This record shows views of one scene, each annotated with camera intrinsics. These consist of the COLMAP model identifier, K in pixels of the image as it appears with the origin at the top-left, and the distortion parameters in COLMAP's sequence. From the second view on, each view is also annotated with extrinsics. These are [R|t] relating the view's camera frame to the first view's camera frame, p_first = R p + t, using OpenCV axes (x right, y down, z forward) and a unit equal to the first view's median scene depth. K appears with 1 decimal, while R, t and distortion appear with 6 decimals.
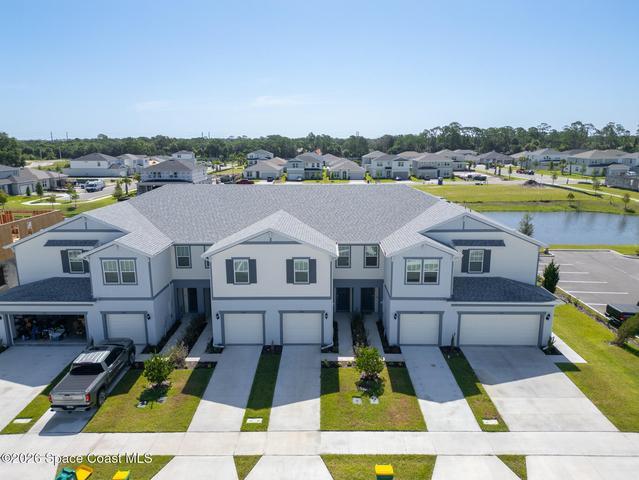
lens RADIAL K [[446.2, 0, 319.5], [0, 446.2, 240.0], [0, 0, 1]] dist [0.007339, -0.003919]
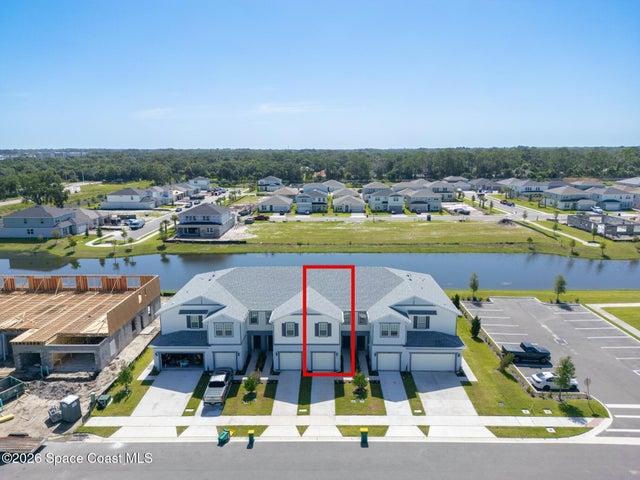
lens RADIAL K [[446.9, 0, 320.0], [0, 446.9, 240.0], [0, 0, 1]] dist [0.007339, -0.003919]
pose [[0.999992, 0.001663, -0.003605, -0.047484], [-0.001716, 0.999891, -0.014642, -0.265666], [0.003580, 0.014648, 0.999886, -0.815194]]
